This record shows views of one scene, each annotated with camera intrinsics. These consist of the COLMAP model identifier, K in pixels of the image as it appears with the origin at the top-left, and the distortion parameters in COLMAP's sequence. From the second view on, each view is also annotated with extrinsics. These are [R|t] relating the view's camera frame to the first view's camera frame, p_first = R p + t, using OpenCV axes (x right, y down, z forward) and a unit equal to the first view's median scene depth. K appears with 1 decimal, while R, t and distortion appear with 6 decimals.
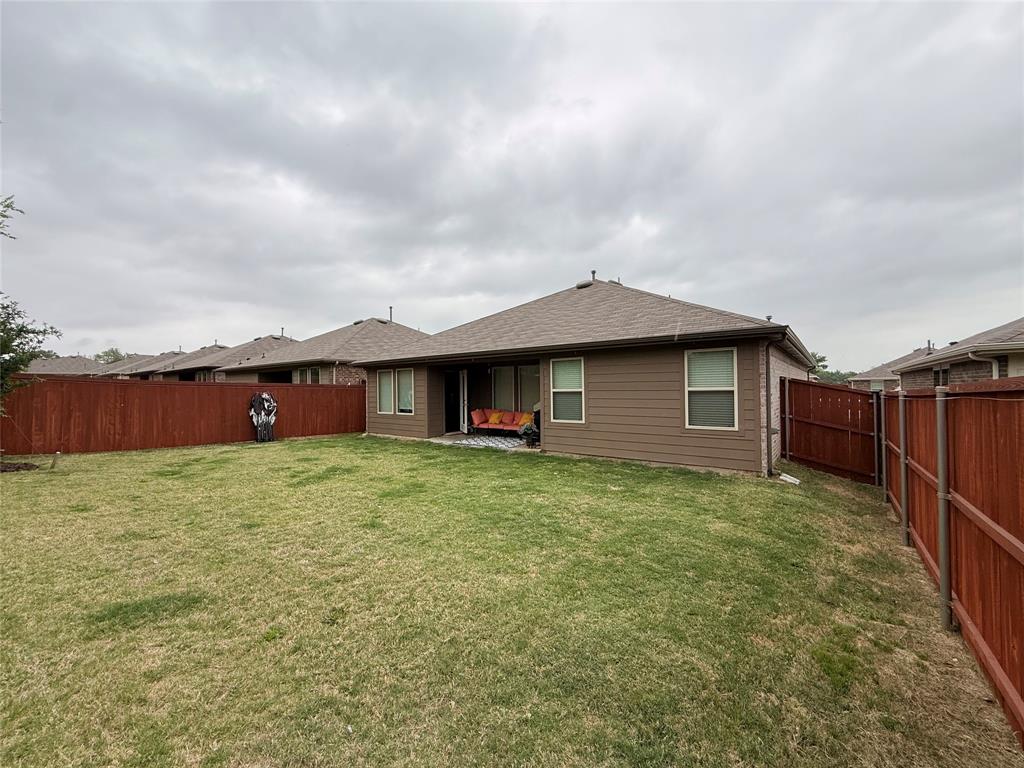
lens RADIAL K [[374.4, 0, 532.0], [0, 374.4, 379.9], [0, 0, 1]] dist [0.000169, -0.000035]
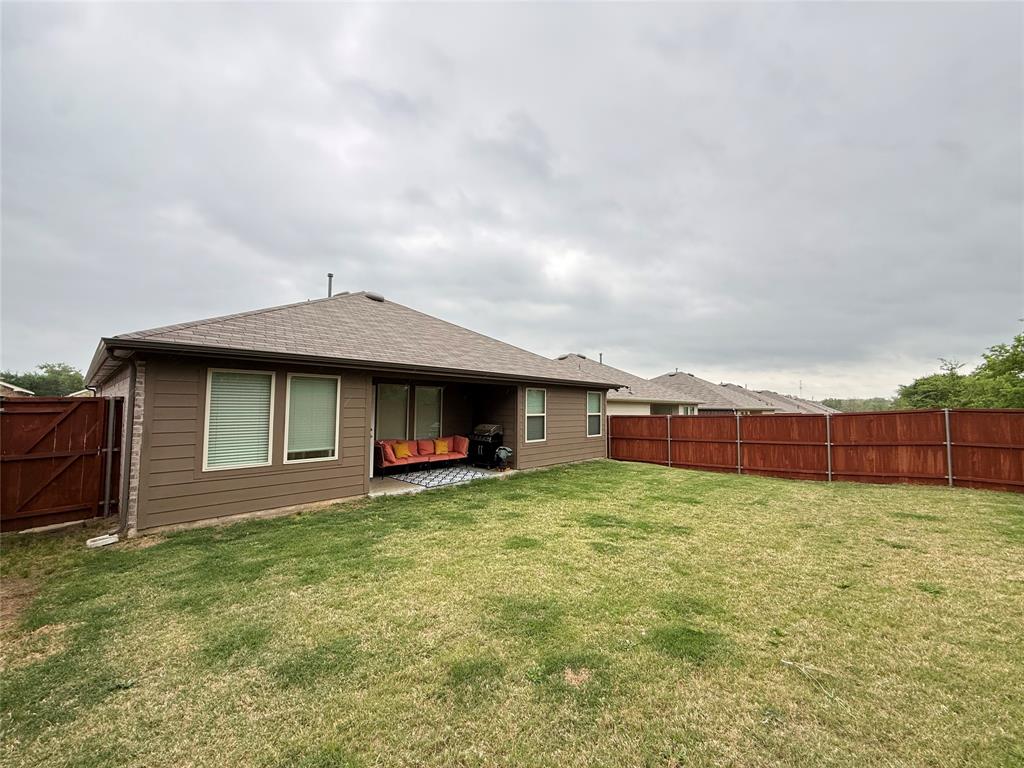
lens RADIAL K [[411.1, 0, 511.0], [0, 411.1, 399.0], [0, 0, 1]] dist [0.008362, -0.000051]
pose [[0.134942, 0.043587, 0.989894, -1.167618], [-0.020358, 0.998943, -0.041210, 0.030695], [-0.990644, -0.014591, 0.135686, 0.859390]]
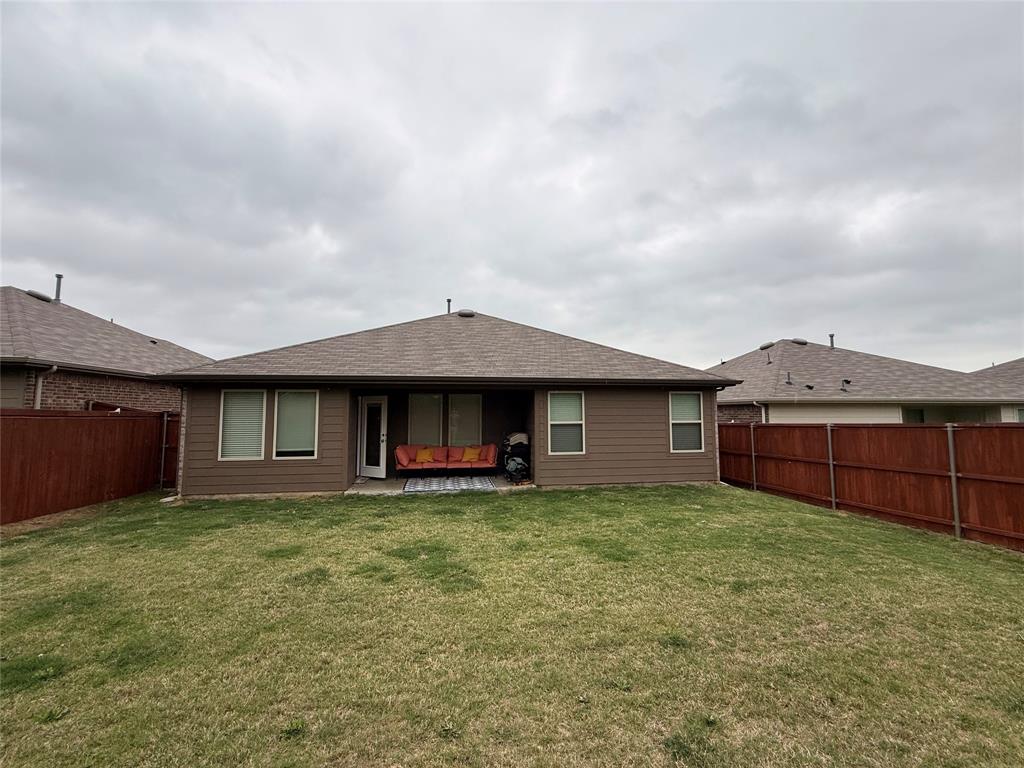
lens RADIAL K [[408.2, 0, 512.0], [0, 408.2, 384.0], [0, 0, 1]] dist [0.001767, -0.000075]
pose [[0.728069, 0.069628, 0.681959, -0.747435], [-0.019518, 0.996530, -0.080908, 0.014848], [-0.685226, 0.045596, 0.726902, 0.273867]]
